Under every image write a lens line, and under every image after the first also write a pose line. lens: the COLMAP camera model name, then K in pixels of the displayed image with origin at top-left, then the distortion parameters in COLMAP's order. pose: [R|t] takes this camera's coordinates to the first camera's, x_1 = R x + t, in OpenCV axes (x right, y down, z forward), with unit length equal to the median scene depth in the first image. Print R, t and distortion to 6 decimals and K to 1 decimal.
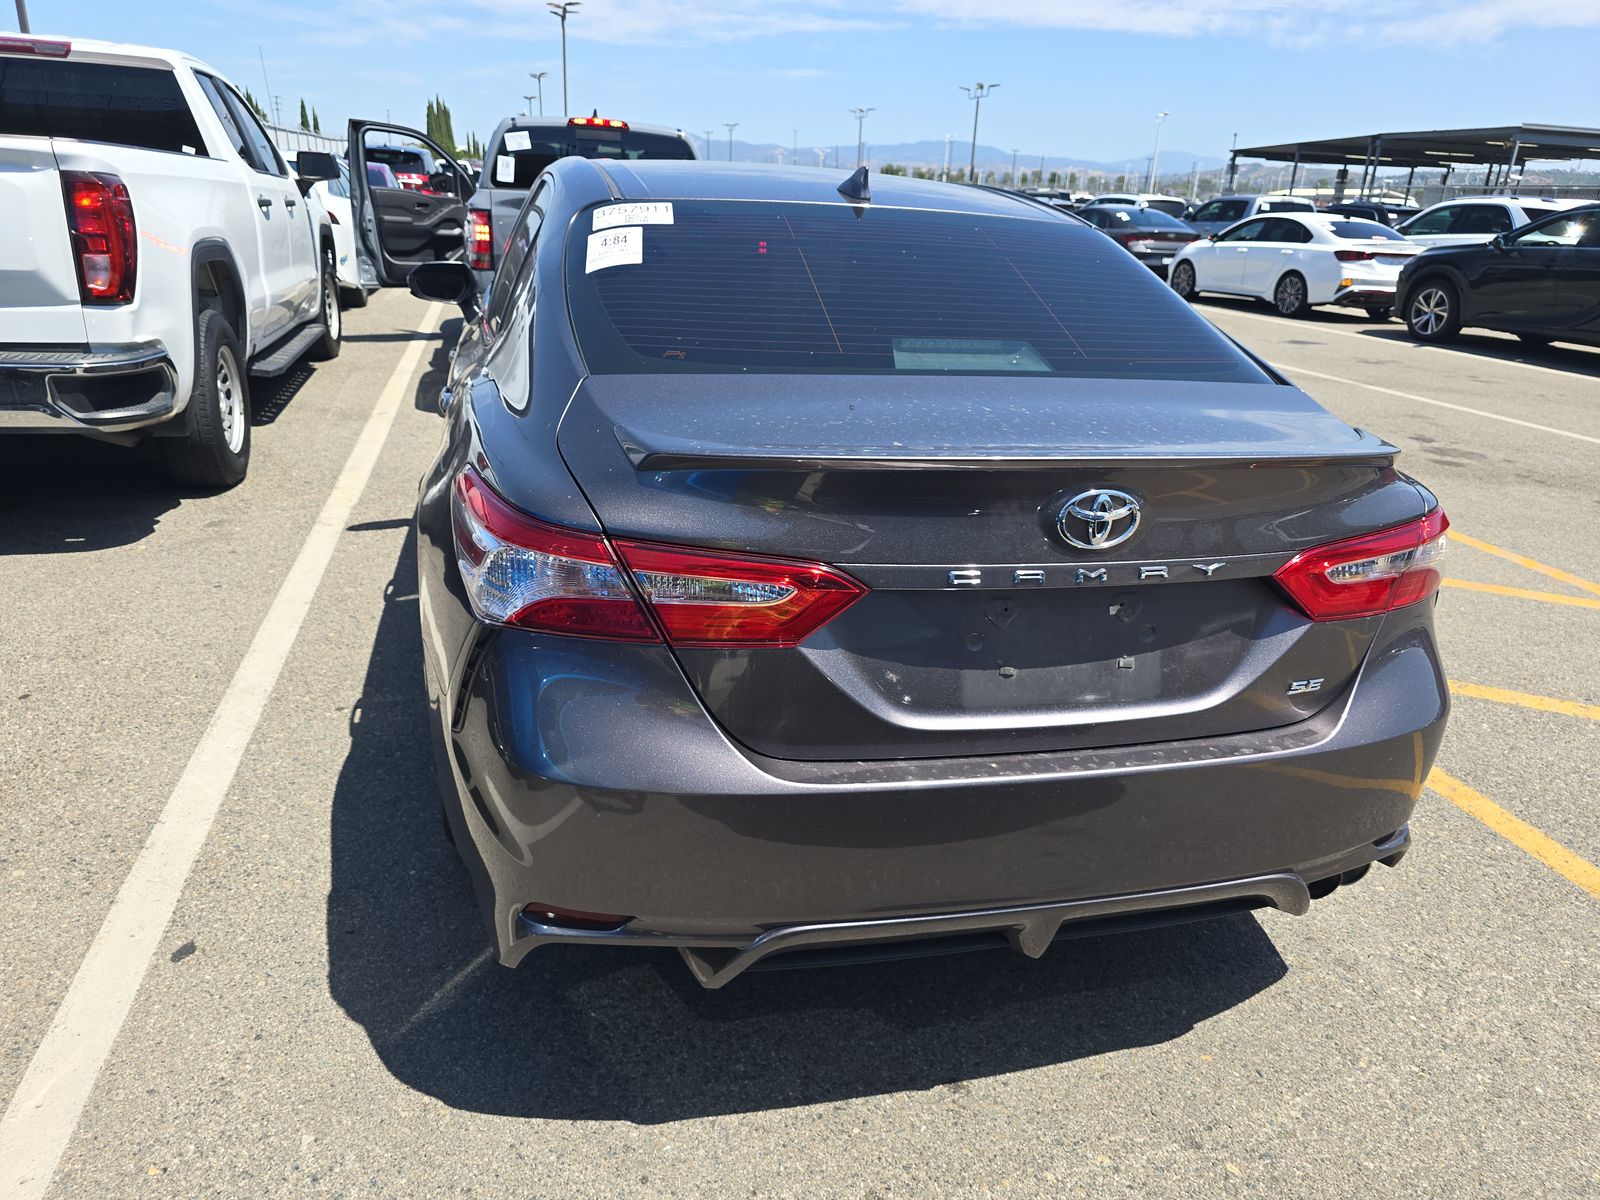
lens RADIAL K [[1085.3, 0, 804.0], [0, 1085.3, 595.6], [0, 0, 1]] dist [0.027203, -0.023828]
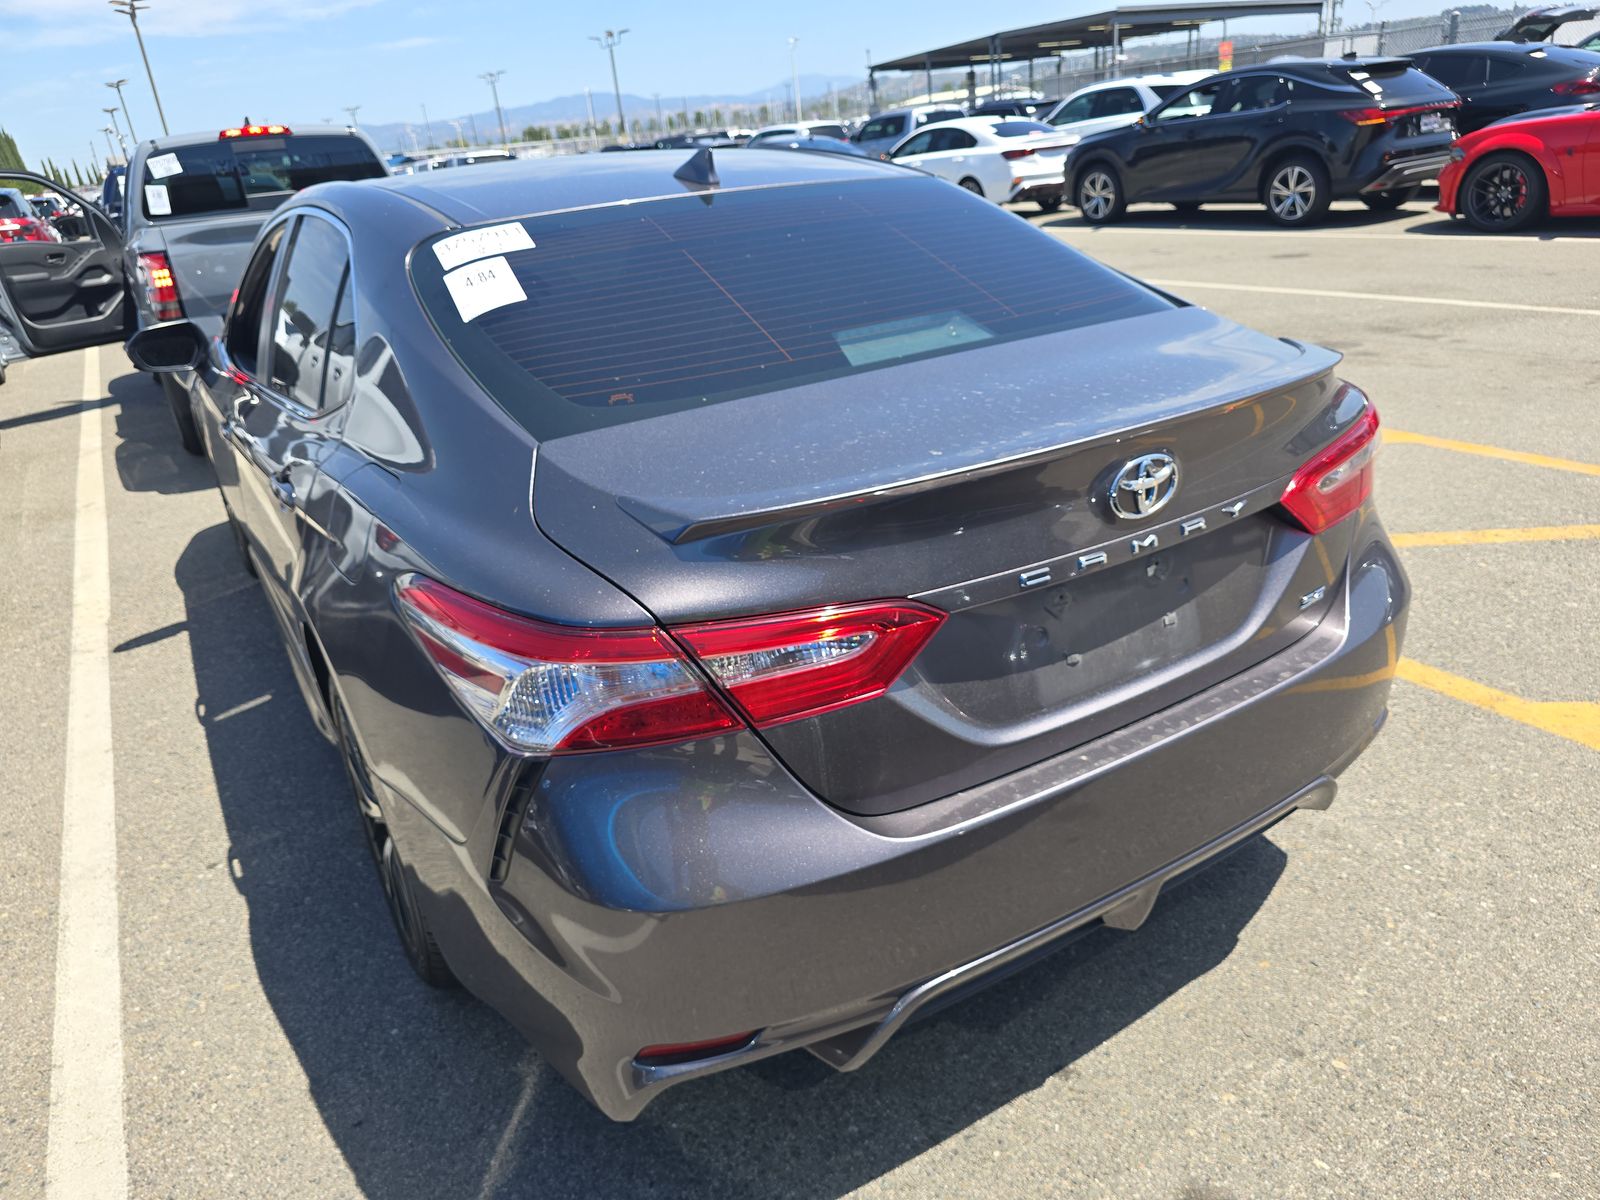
lens RADIAL K [[1091.7, 0, 800.0], [0, 1091.7, 600.0], [0, 0, 1]] dist [0.027414, -0.030994]
pose [[0.948431, -0.234943, 0.212790, -0.124969], [0.226155, 0.971914, 0.065098, -0.052492], [-0.222108, -0.013617, 0.974927, 0.059568]]
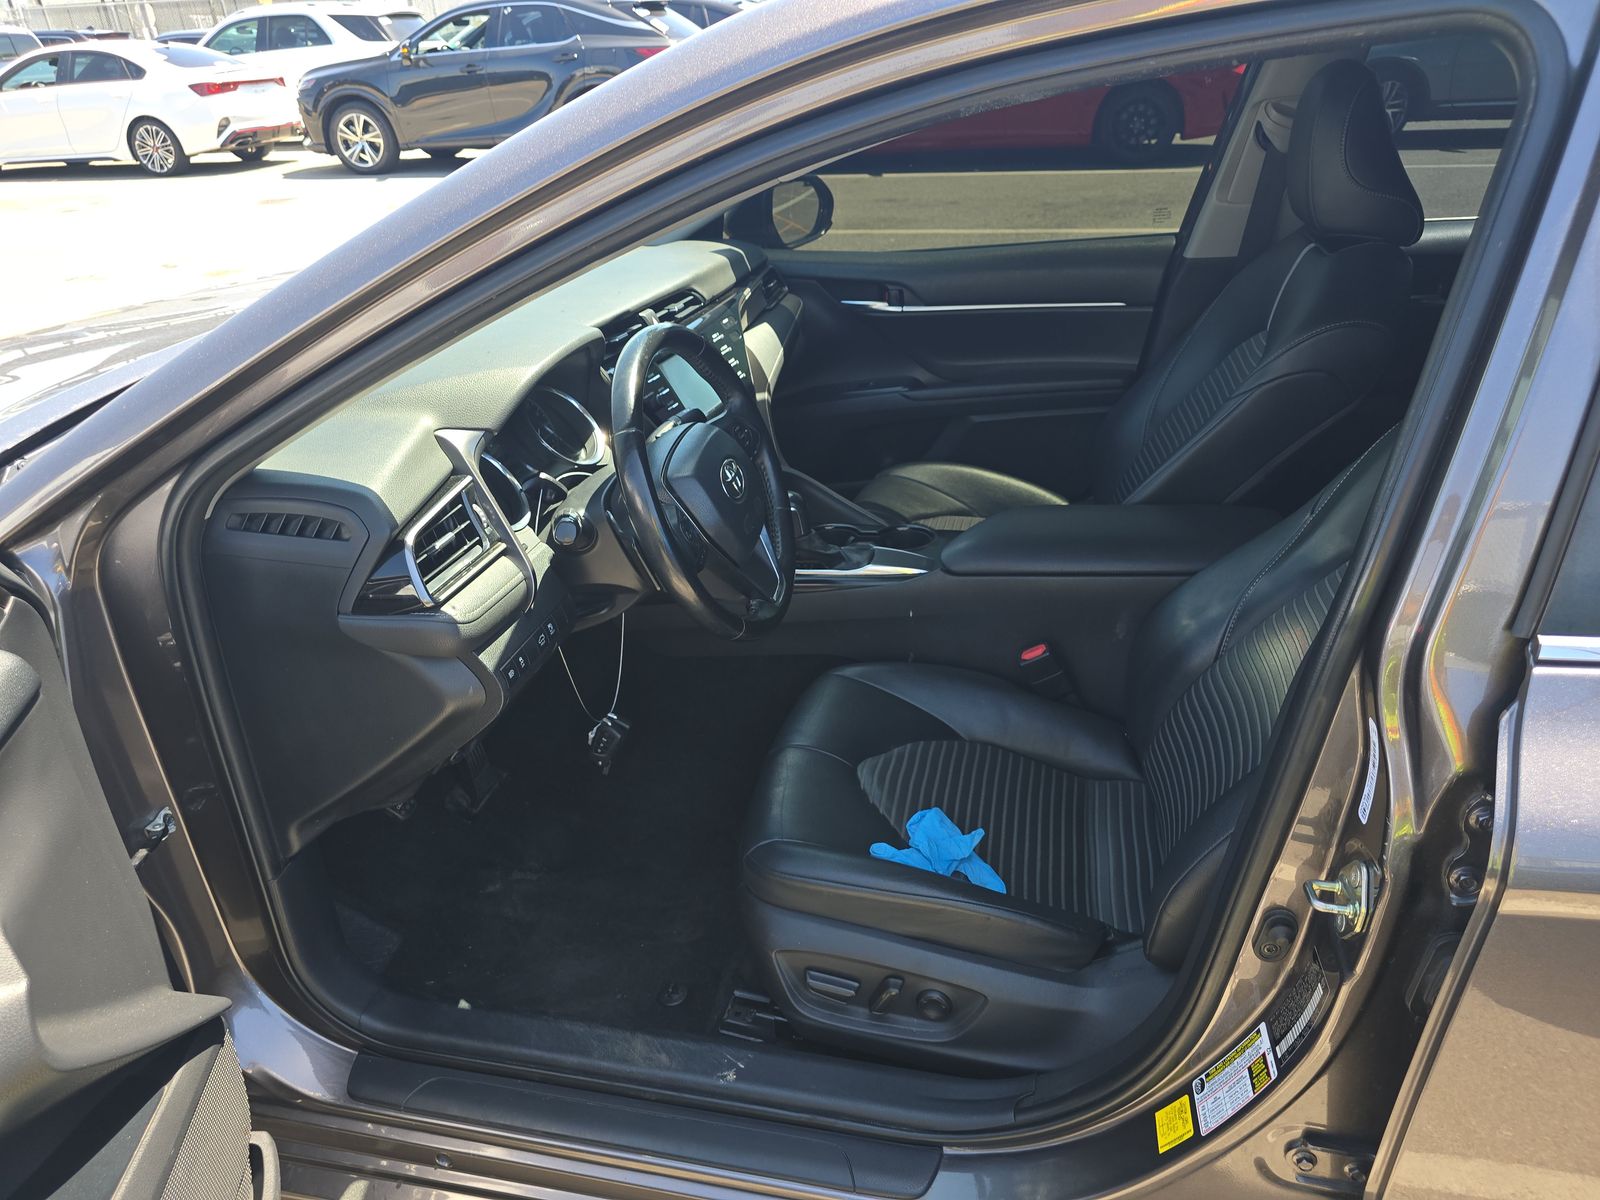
lens RADIAL K [[1091.7, 0, 800.0], [0, 1091.7, 600.0], [0, 0, 1]] dist [0.027414, -0.030994]
pose [[0.458990, -0.478175, 0.748784, -0.569893], [0.364612, 0.869944, 0.332048, -0.487060], [-0.810177, 0.120609, 0.573644, 1.161075]]
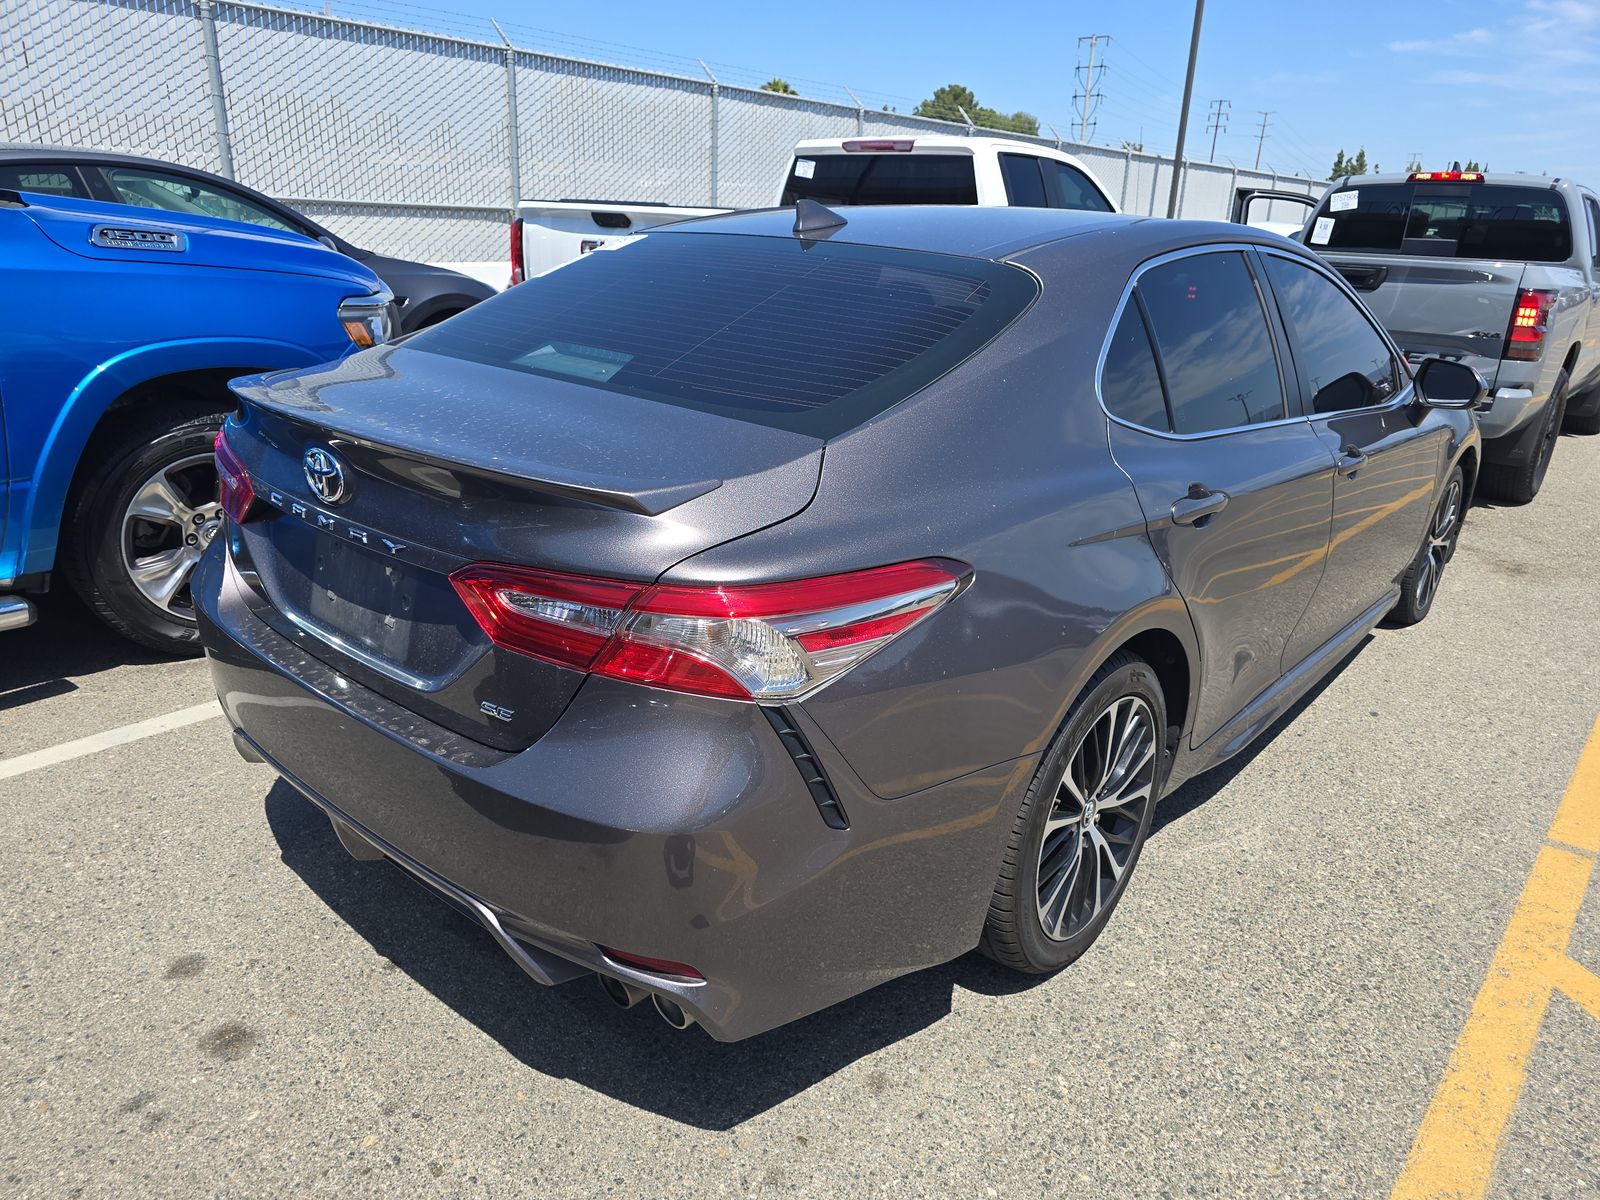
lens RADIAL K [[1091.7, 0, 800.0], [0, 1091.7, 600.0], [0, 0, 1]] dist [0.027414, -0.030994]
pose [[0.567280, 0.243353, -0.786748, 0.759434], [-0.294017, 0.952230, 0.082540, -0.089199], [0.769251, 0.184495, 0.611730, 0.348081]]
